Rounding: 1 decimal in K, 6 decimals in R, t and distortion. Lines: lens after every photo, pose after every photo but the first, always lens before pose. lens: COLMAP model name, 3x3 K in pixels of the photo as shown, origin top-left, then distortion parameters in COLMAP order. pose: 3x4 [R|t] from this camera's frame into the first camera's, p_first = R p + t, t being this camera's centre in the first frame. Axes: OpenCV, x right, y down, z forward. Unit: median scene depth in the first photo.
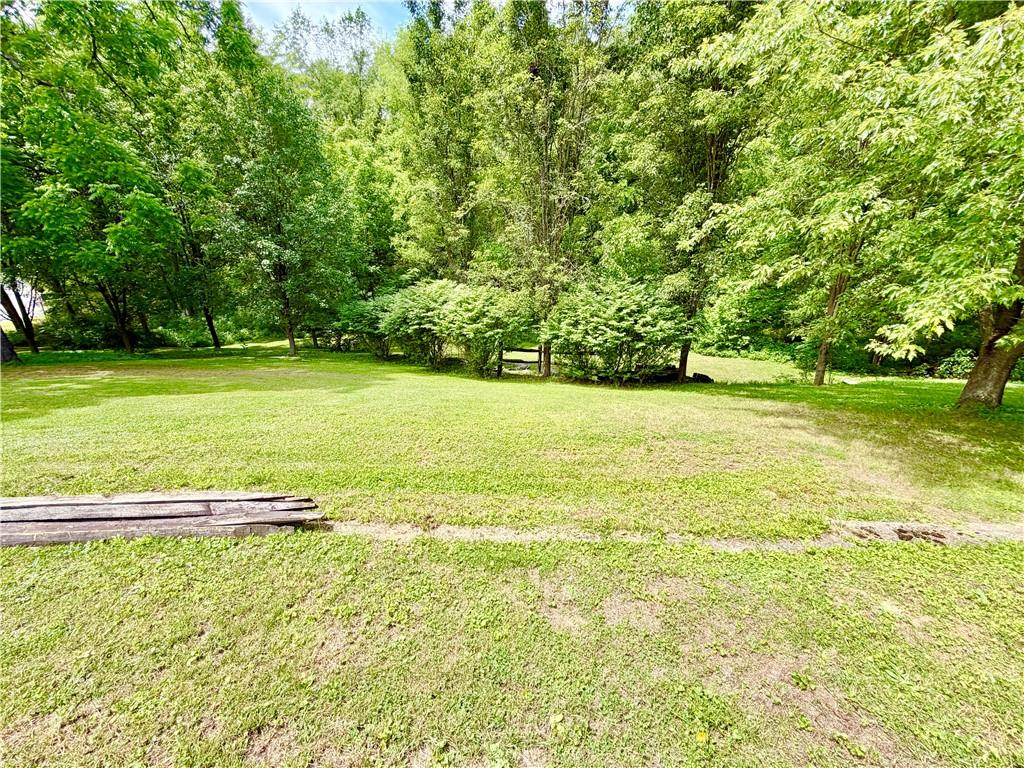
lens RADIAL K [[406.6, 0, 512.0], [0, 406.6, 384.0], [0, 0, 1]] dist [0.000715, 0.000048]
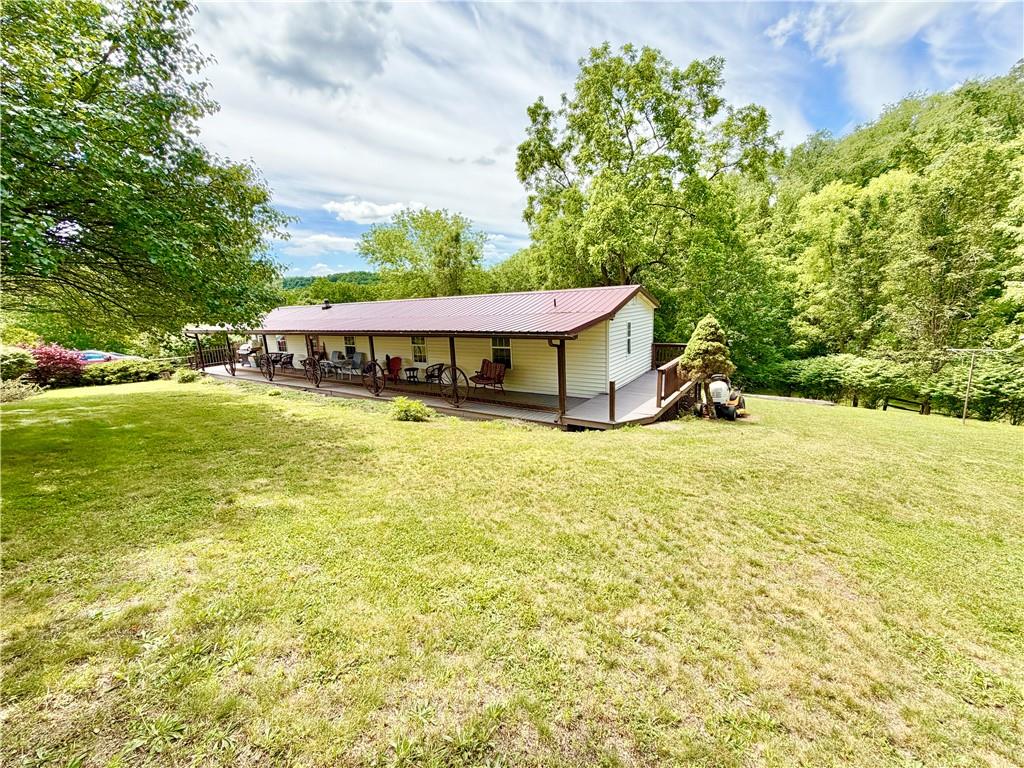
lens RADIAL K [[406.6, 0, 512.0], [0, 406.6, 384.0], [0, 0, 1]] dist [0.000715, 0.000048]
pose [[0.716956, 0.097059, -0.690329, 0.017186], [-0.193026, 0.979182, -0.062801, 0.302306], [0.669862, 0.178277, 0.720765, -1.415597]]
